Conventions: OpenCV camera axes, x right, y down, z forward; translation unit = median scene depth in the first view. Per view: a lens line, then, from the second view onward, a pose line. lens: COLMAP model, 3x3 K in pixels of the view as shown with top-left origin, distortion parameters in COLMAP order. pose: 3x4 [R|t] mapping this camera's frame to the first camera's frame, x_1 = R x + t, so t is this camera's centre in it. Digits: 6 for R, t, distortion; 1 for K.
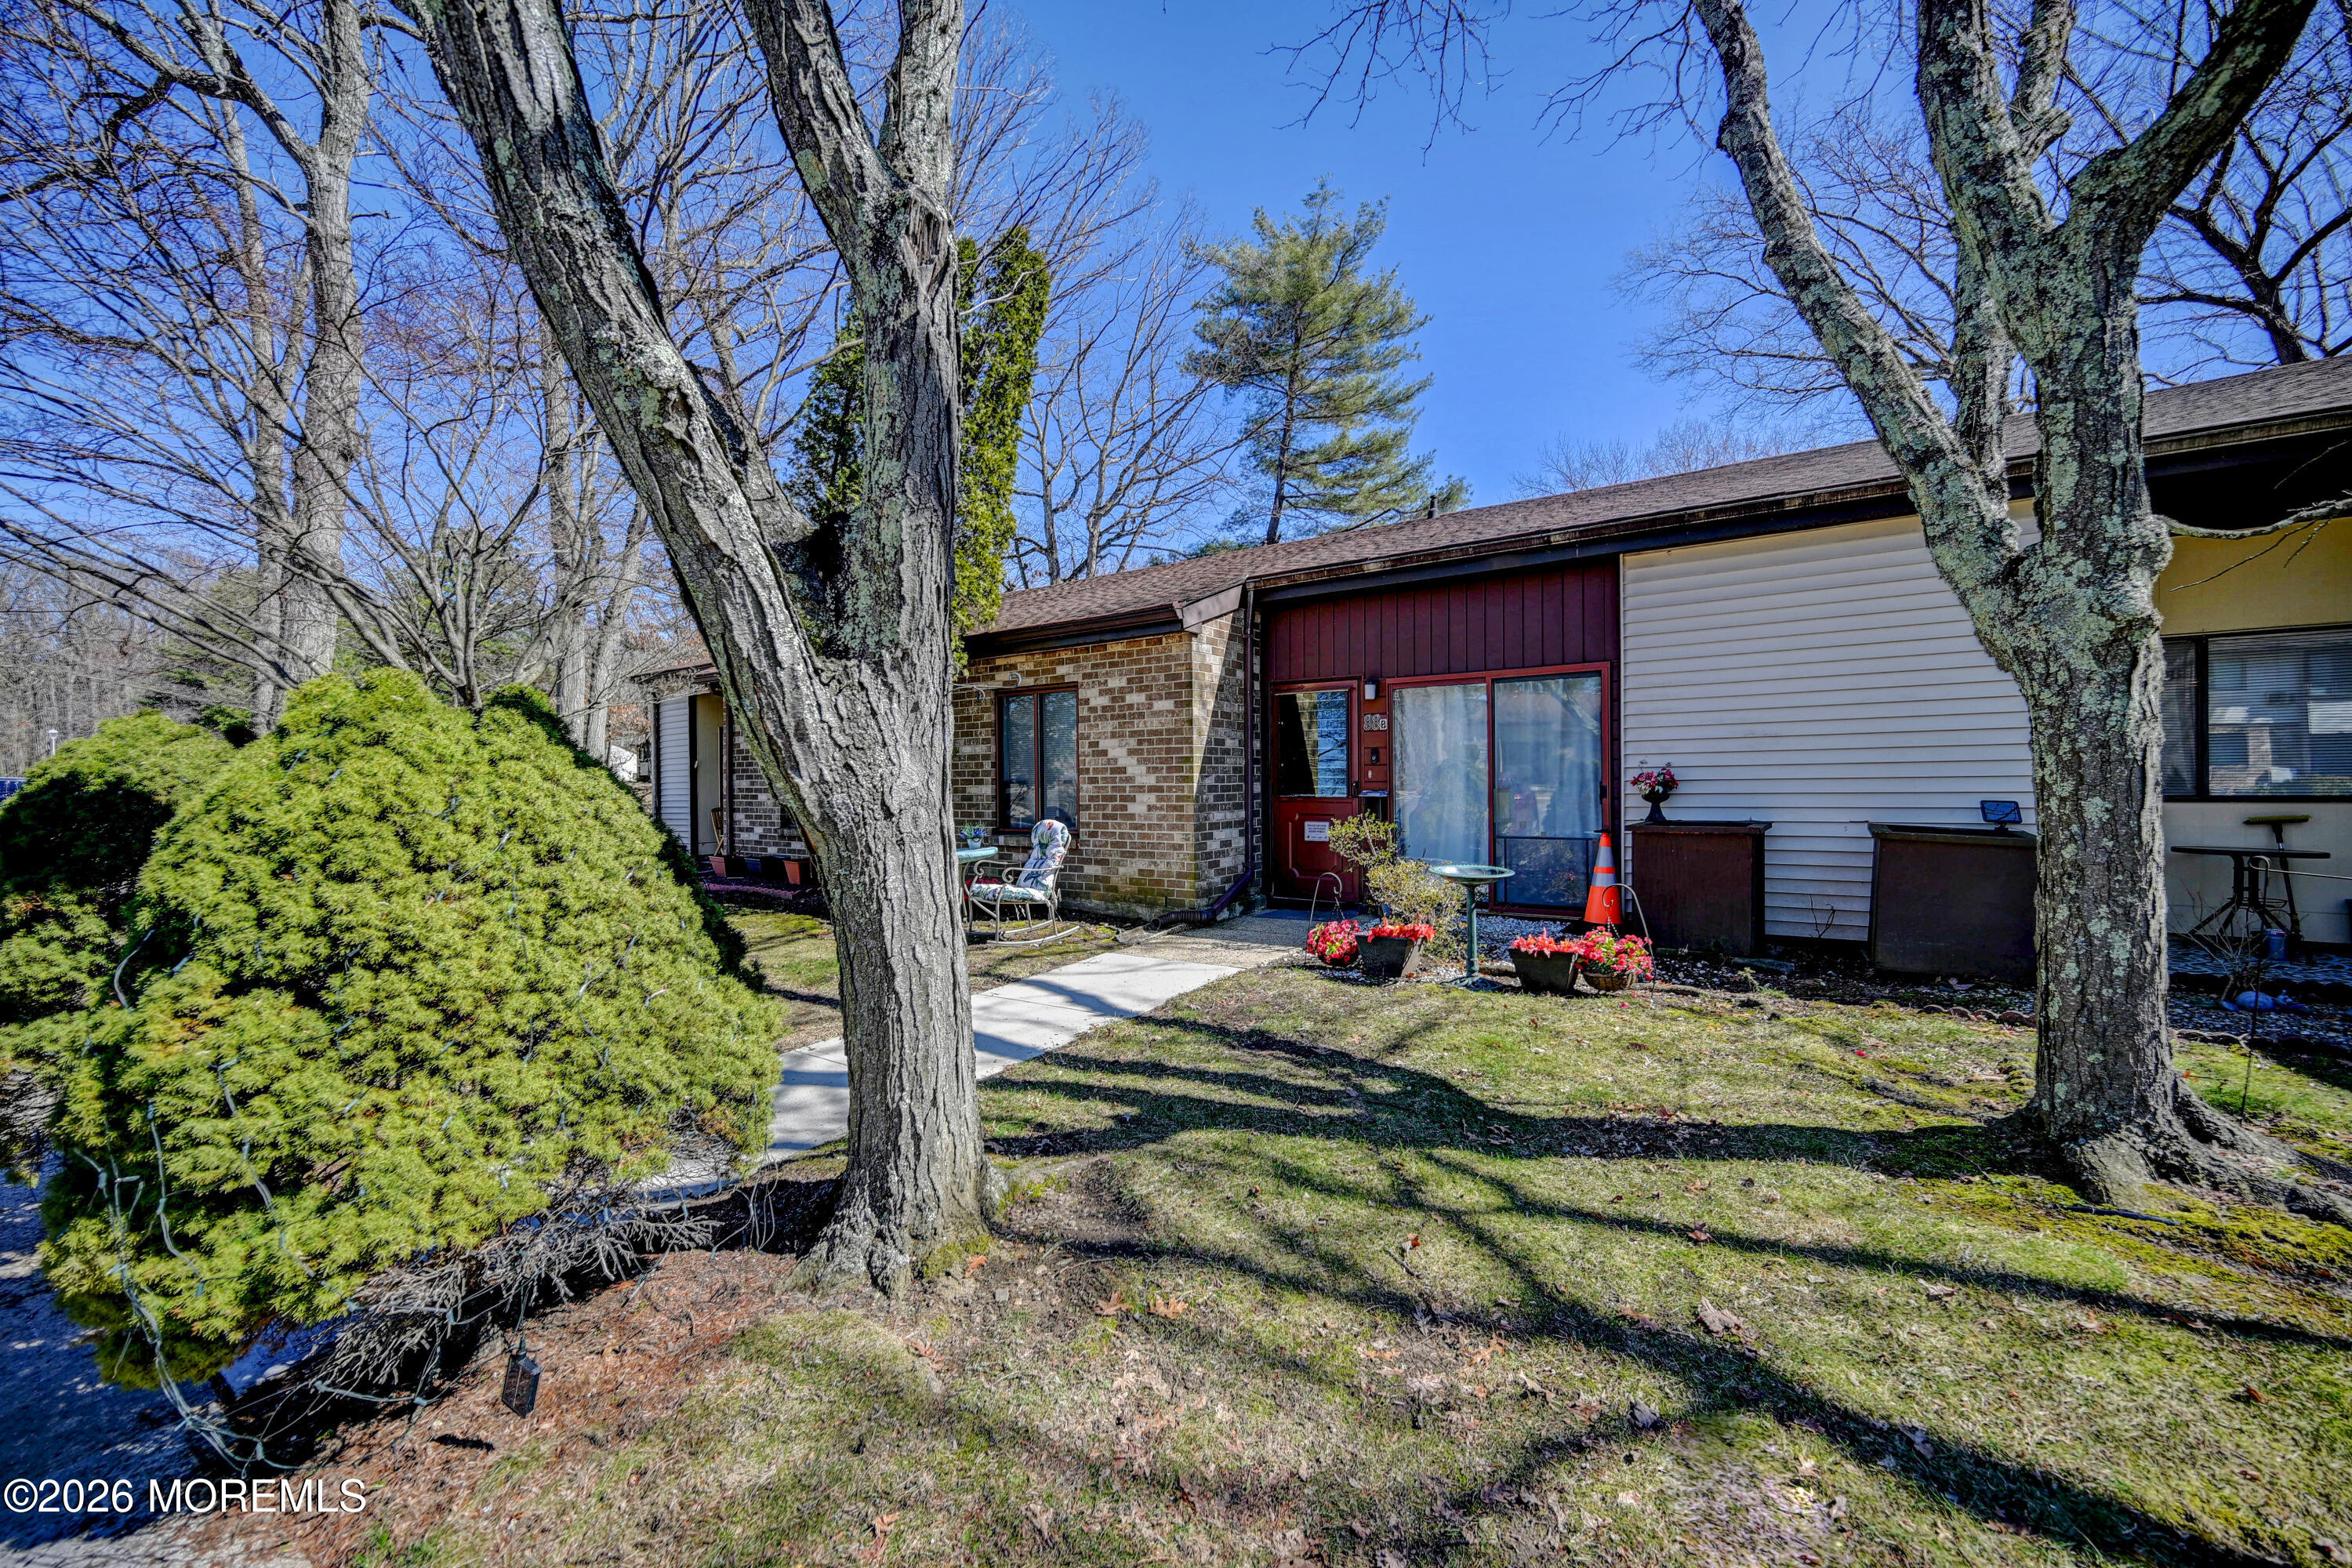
lens RADIAL K [[932.3, 0, 1167.8], [0, 932.3, 785.8], [0, 0, 1]] dist [0.002662, 0.000592]
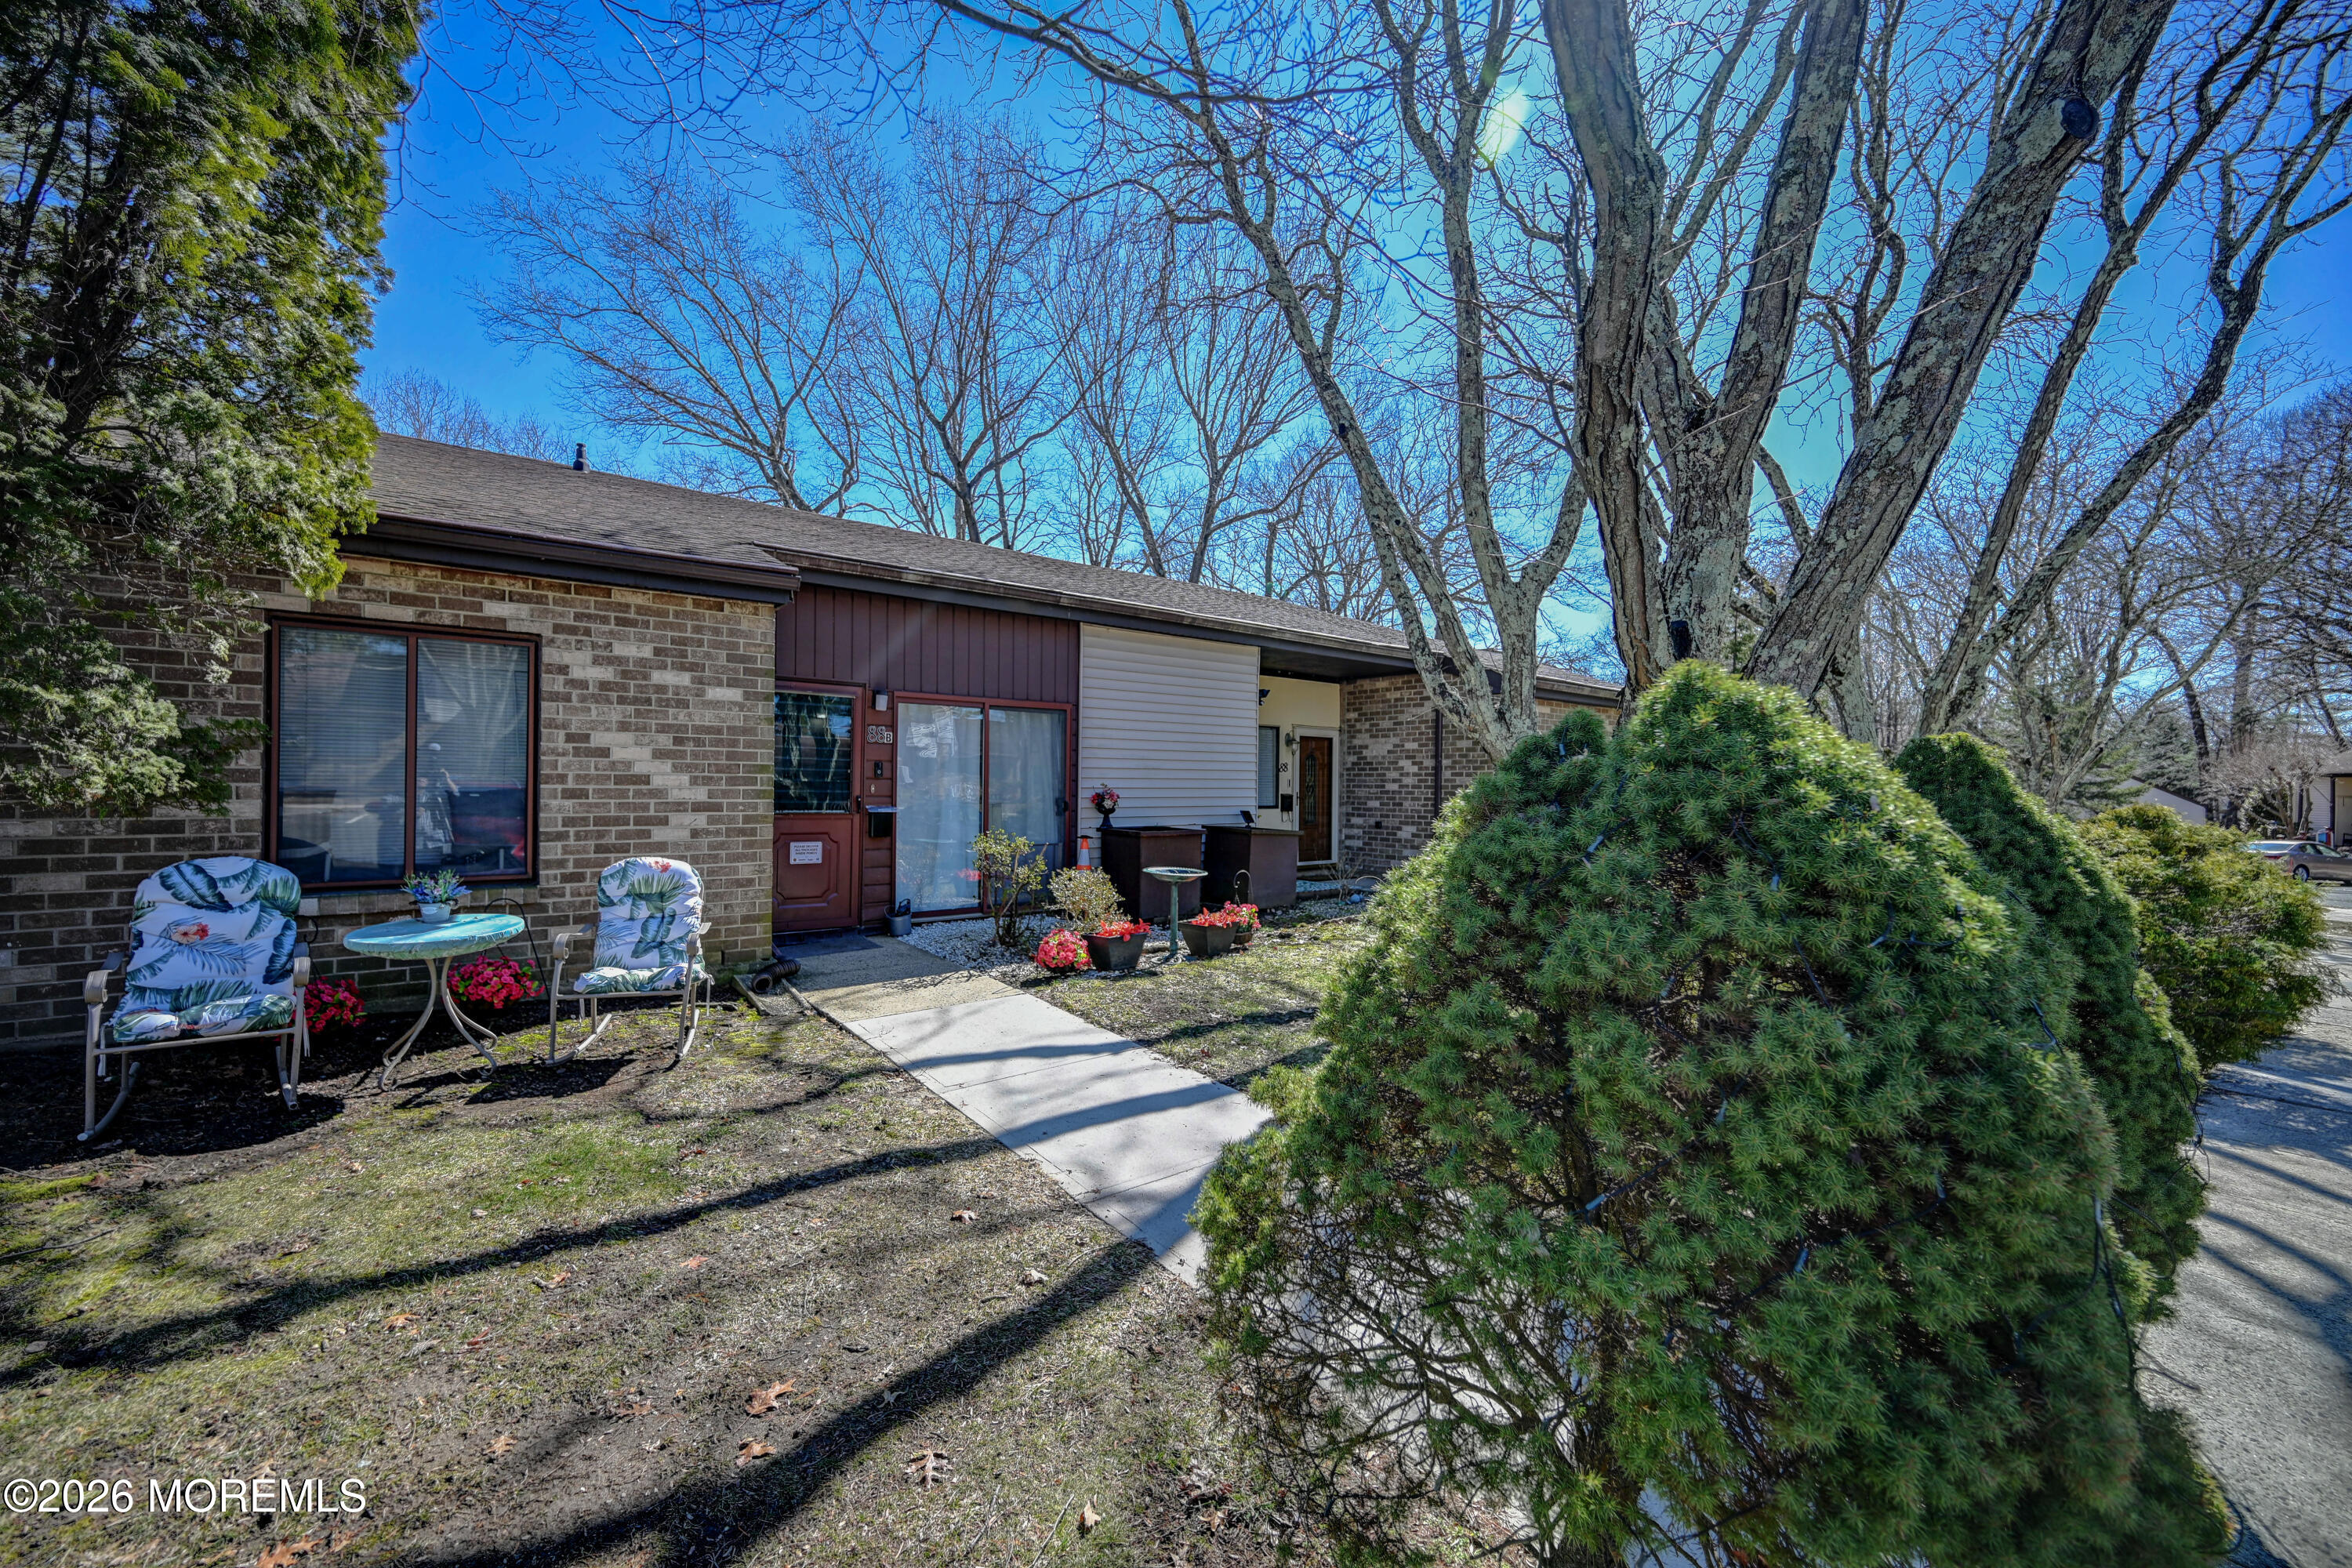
lens RADIAL K [[932.3, 0, 1167.7], [0, 932.3, 790.3], [0, 0, 1]] dist [0.002662, 0.000592]
pose [[0.267123, 0.009062, 0.963620, -0.612944], [-0.004220, 0.999957, -0.008234, -0.005009], [-0.963653, -0.001867, 0.267150, 0.451276]]
